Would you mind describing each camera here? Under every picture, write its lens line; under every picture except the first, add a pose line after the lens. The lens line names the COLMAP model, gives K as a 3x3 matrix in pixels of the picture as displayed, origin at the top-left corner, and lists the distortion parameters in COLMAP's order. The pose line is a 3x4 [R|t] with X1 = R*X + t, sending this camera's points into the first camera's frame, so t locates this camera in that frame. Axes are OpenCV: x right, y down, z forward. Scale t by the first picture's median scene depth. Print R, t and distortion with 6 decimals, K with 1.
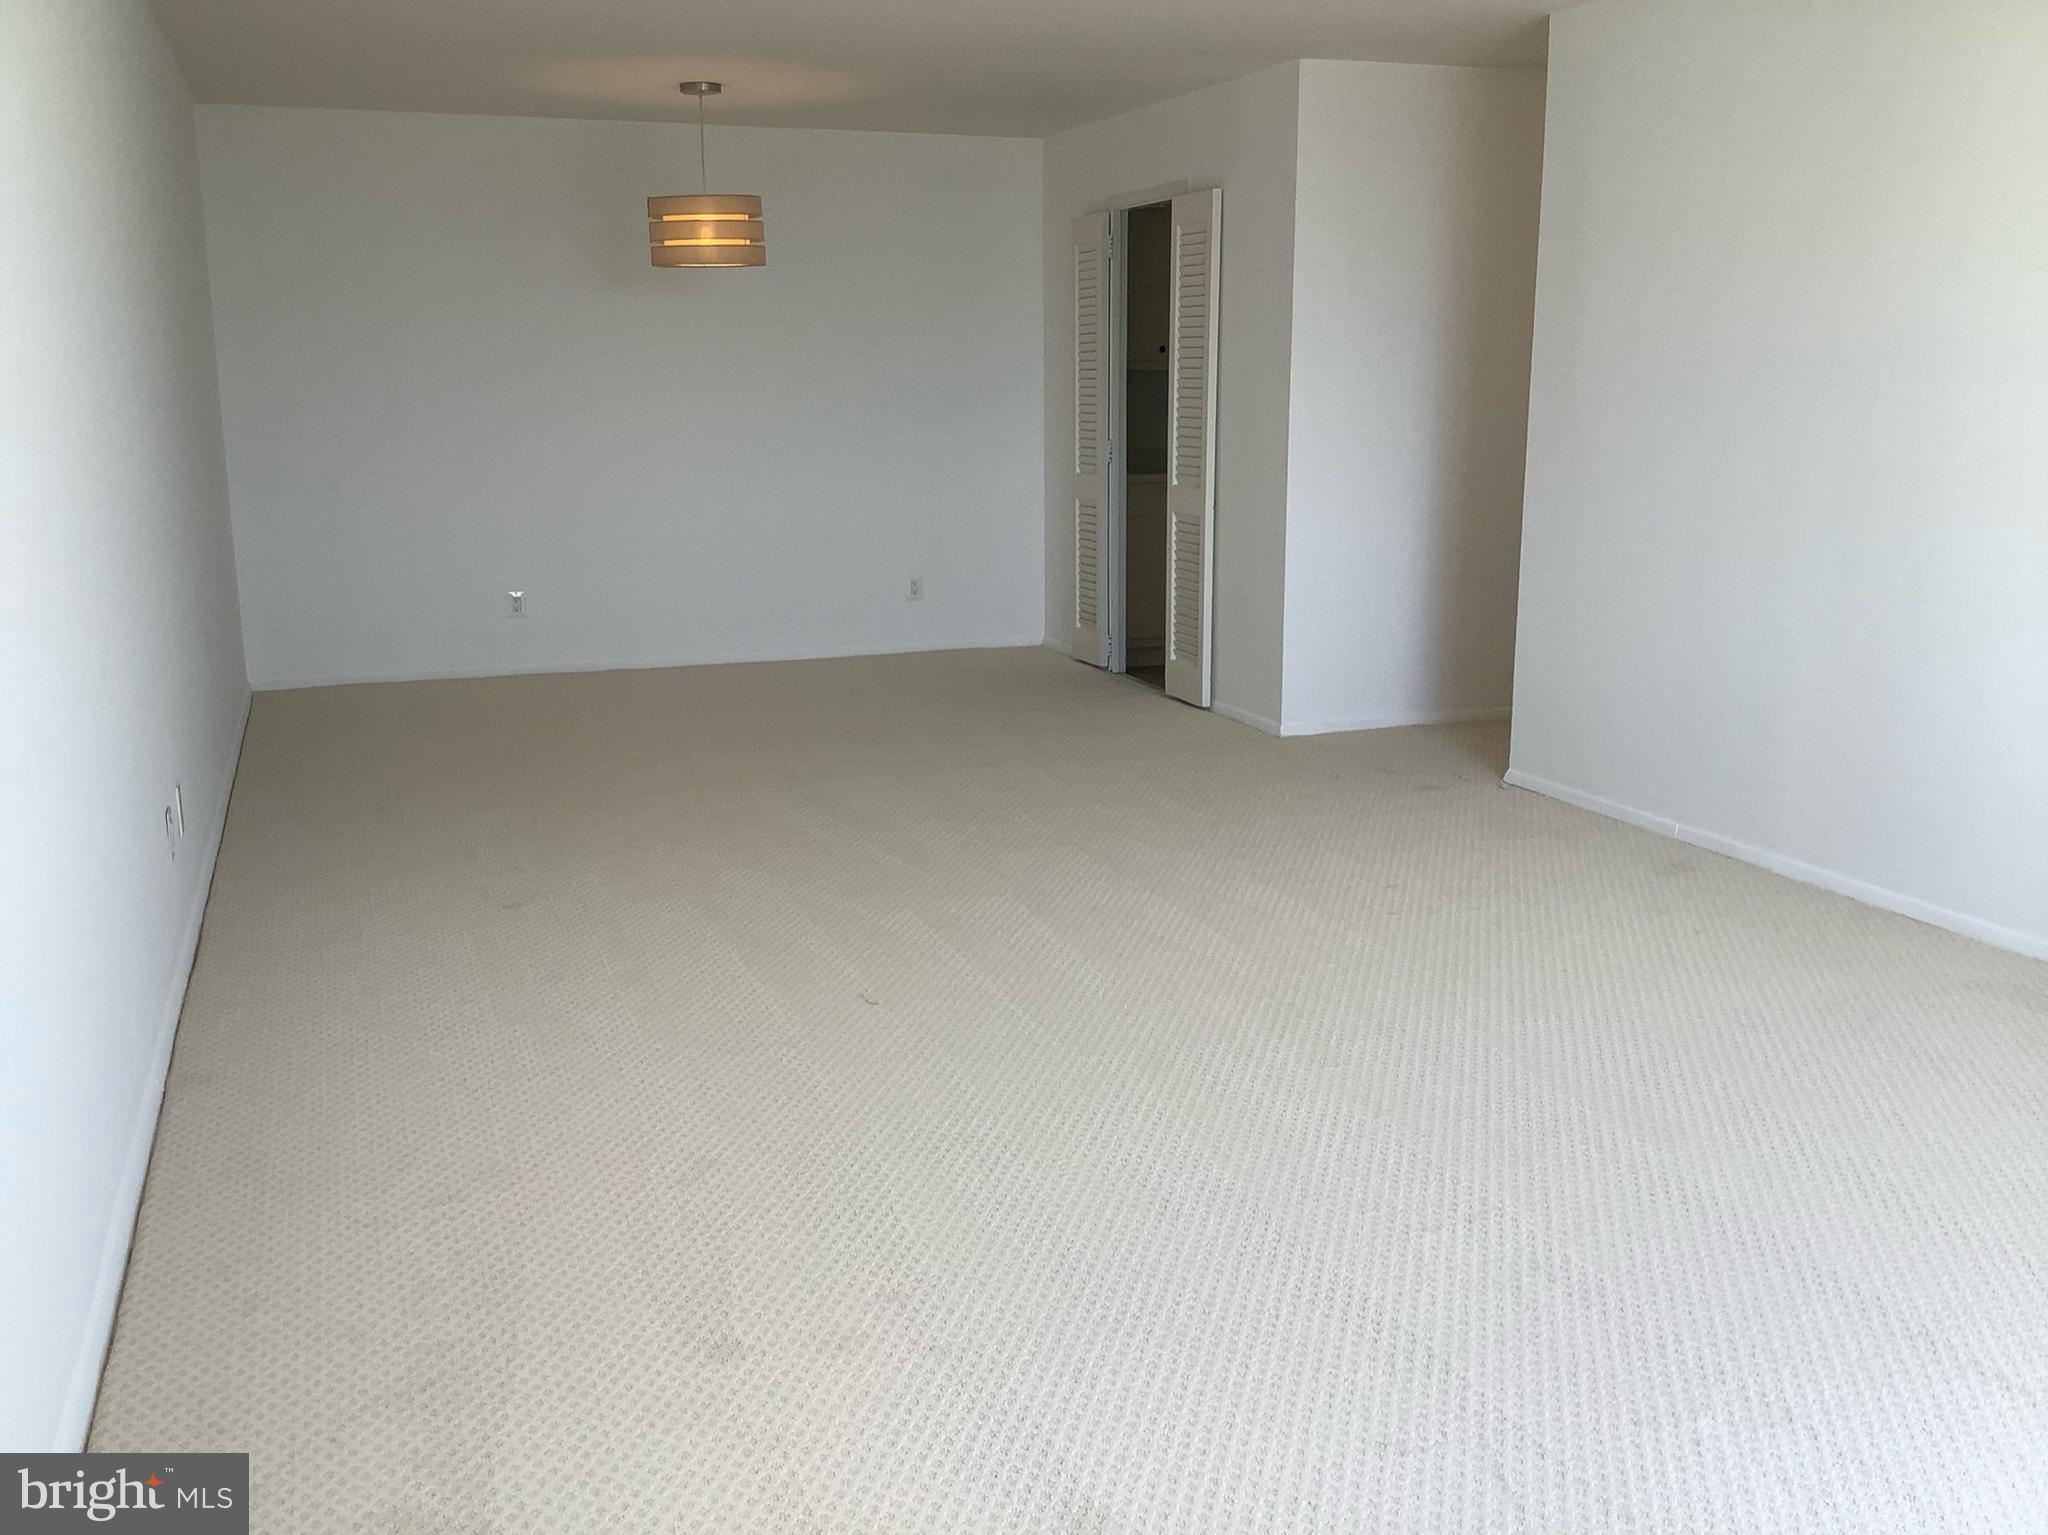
lens RADIAL K [[1868.7, 0, 1025.1], [0, 1868.7, 776.2], [0, 0, 1]] dist [0.028648, 0.000000]
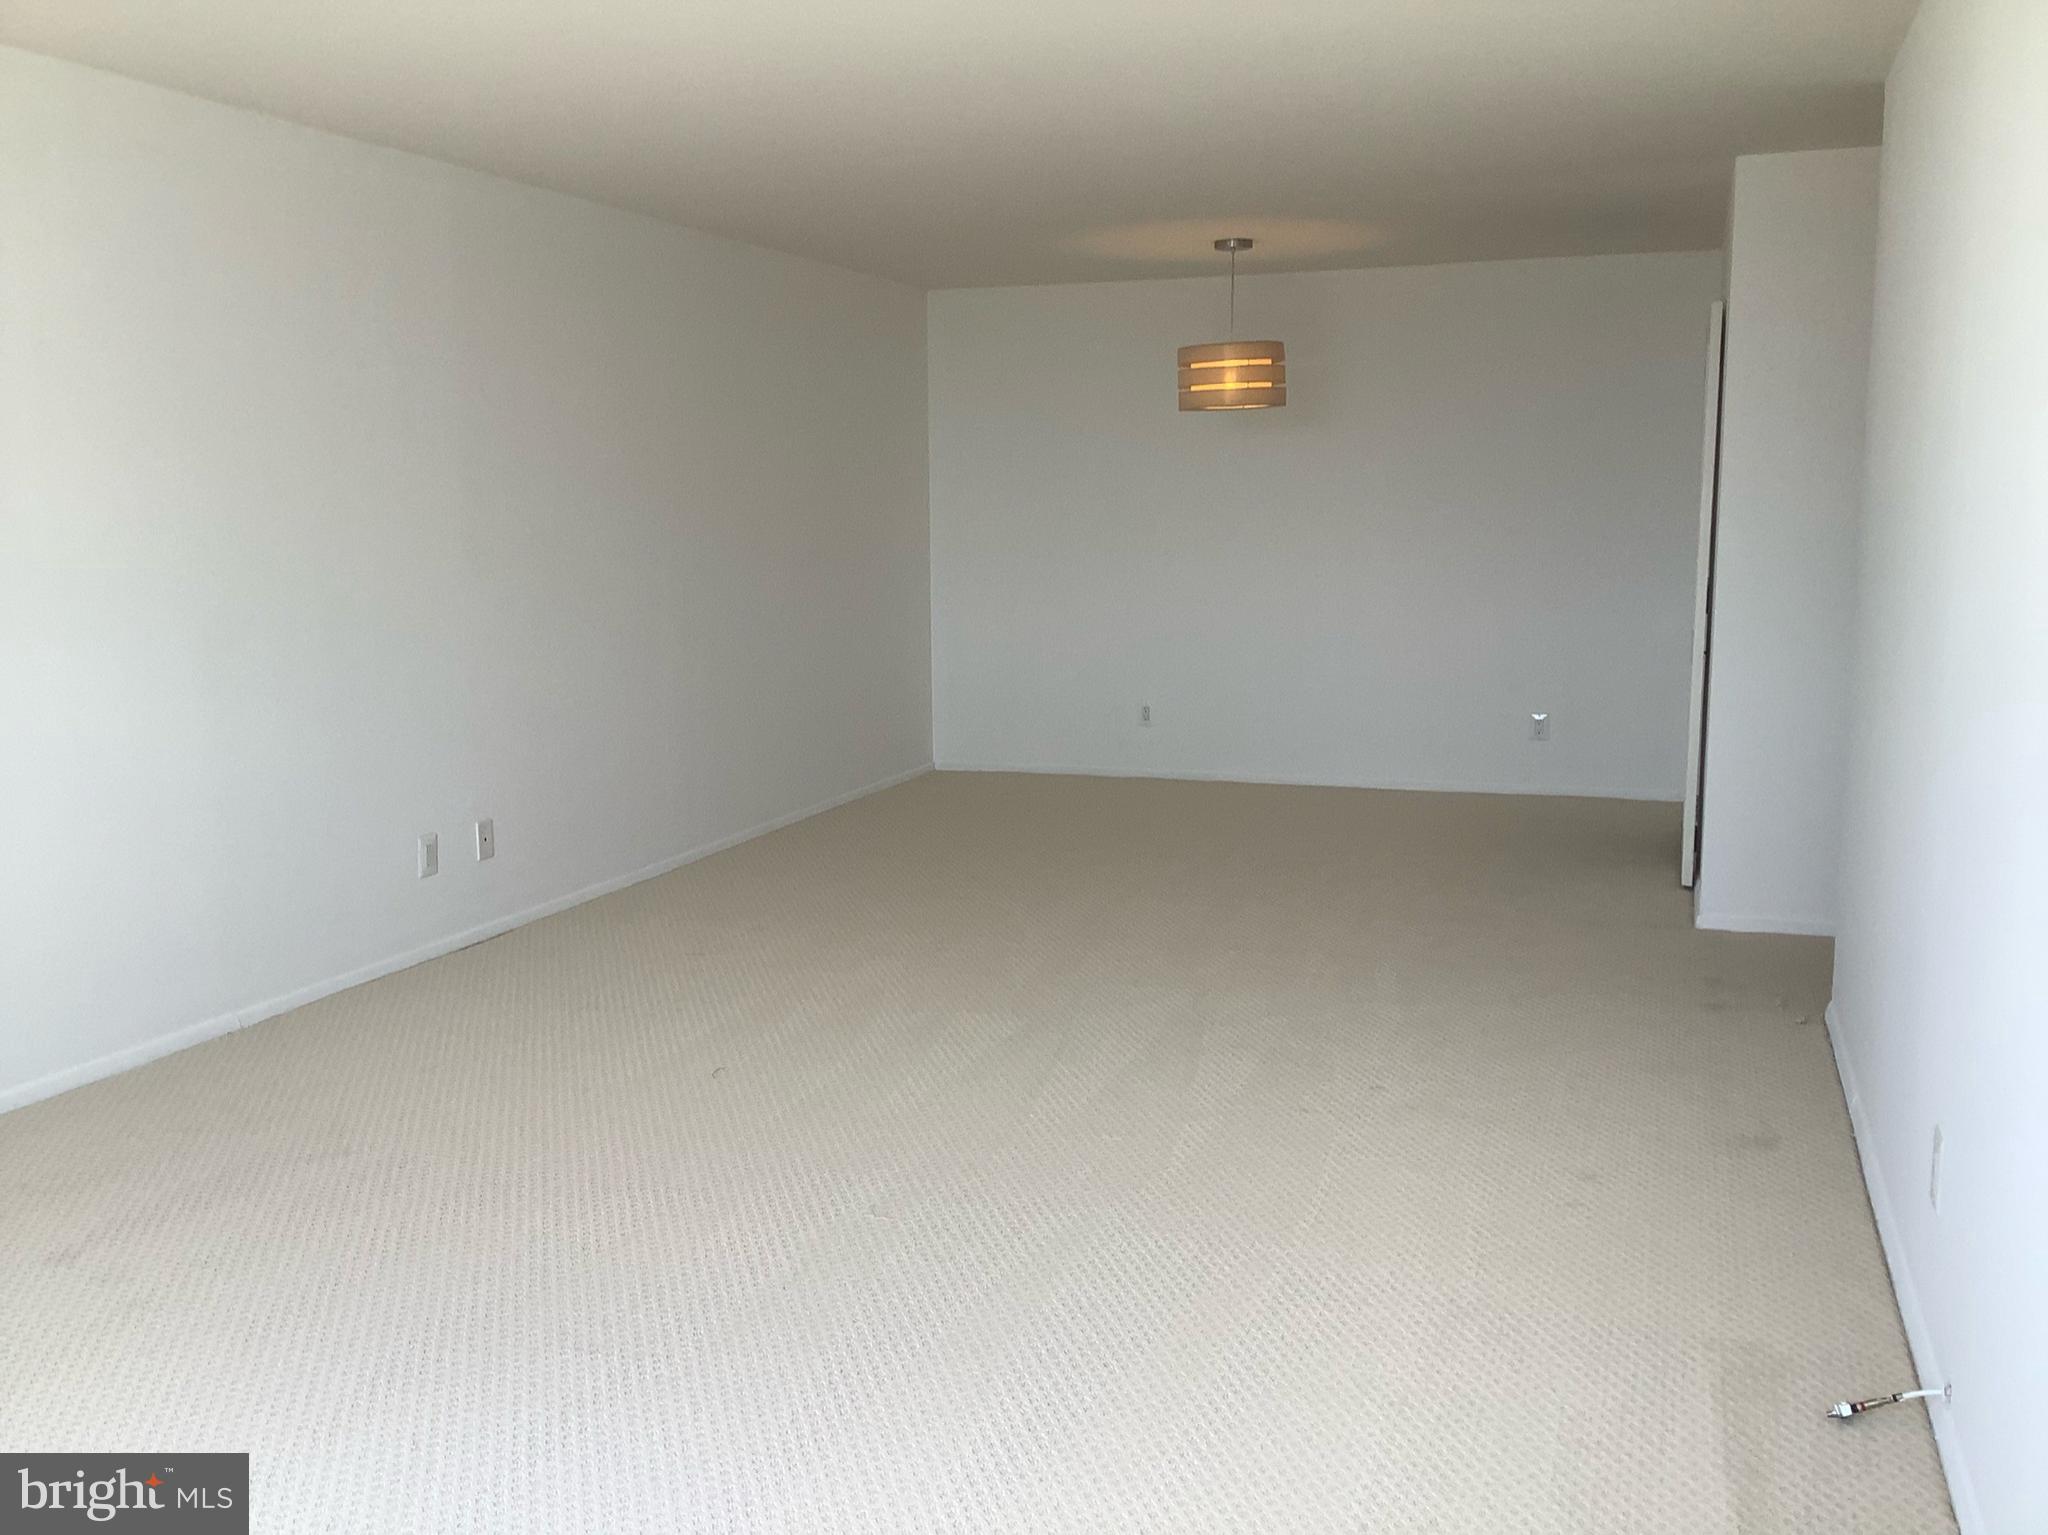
lens RADIAL K [[1868.7, 0, 1028.4], [0, 1868.7, 762.1], [0, 0, 1]] dist [0.028648, 0.000000]
pose [[0.767694, 0.091394, -0.634266, 0.434751], [-0.133522, 0.990867, -0.018831, -0.039618], [0.626752, 0.099145, 0.772886, 0.133174]]
